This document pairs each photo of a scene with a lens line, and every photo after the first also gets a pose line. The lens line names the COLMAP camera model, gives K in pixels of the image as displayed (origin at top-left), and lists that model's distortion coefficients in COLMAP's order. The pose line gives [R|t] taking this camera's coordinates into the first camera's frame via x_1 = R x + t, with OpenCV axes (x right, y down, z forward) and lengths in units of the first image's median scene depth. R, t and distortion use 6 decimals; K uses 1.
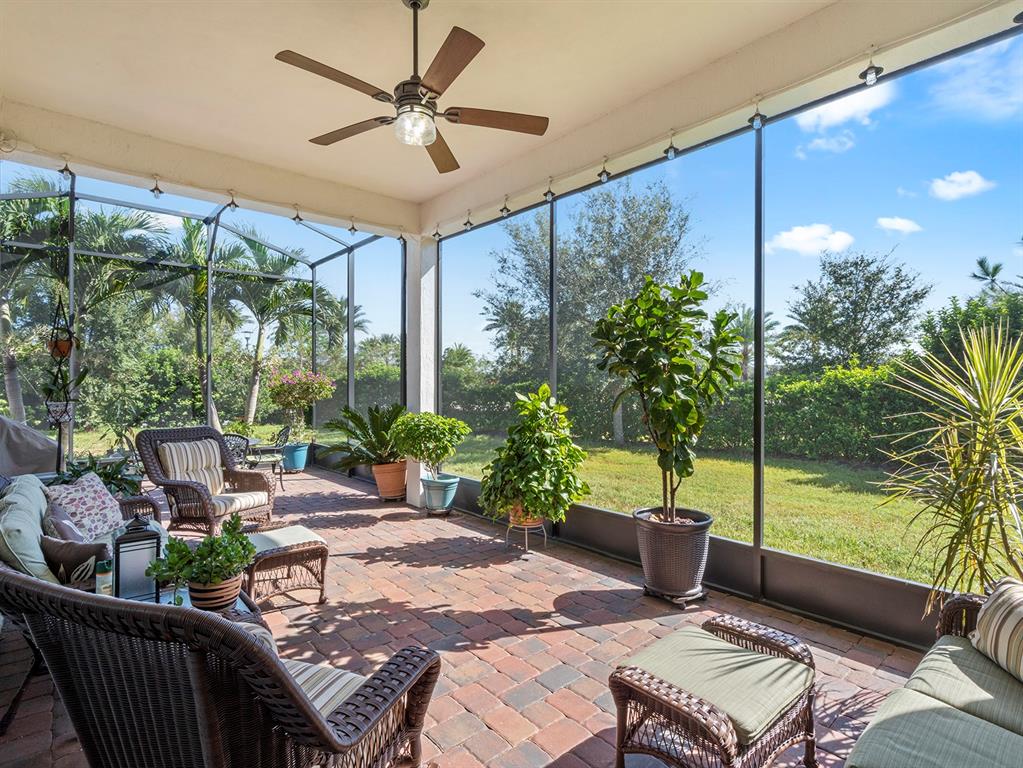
lens RADIAL K [[523.3, 0, 508.5], [0, 523.3, 382.3], [0, 0, 1]] dist [-0.004002, 0.002308]
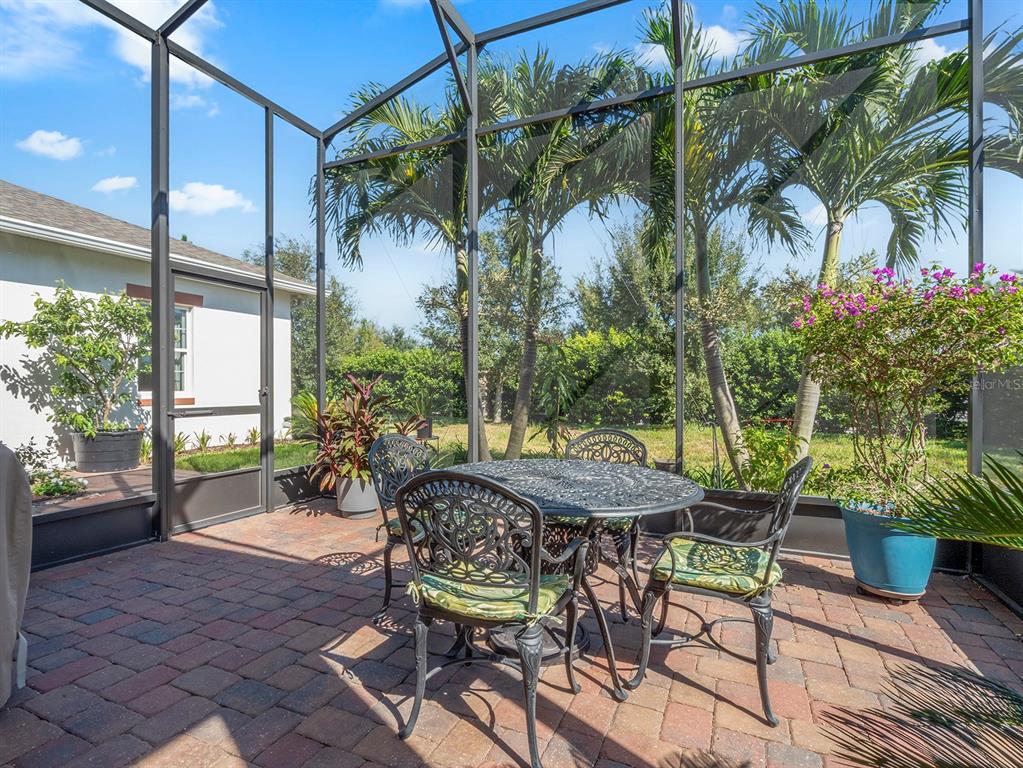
lens RADIAL K [[523.3, 0, 507.8], [0, 523.3, 382.9], [0, 0, 1]] dist [-0.004002, 0.002308]
pose [[0.420794, -0.009355, -0.907108, -0.103912], [0.001808, 0.999953, -0.009474, 0.021695], [0.907155, 0.002347, 0.420791, 0.311621]]
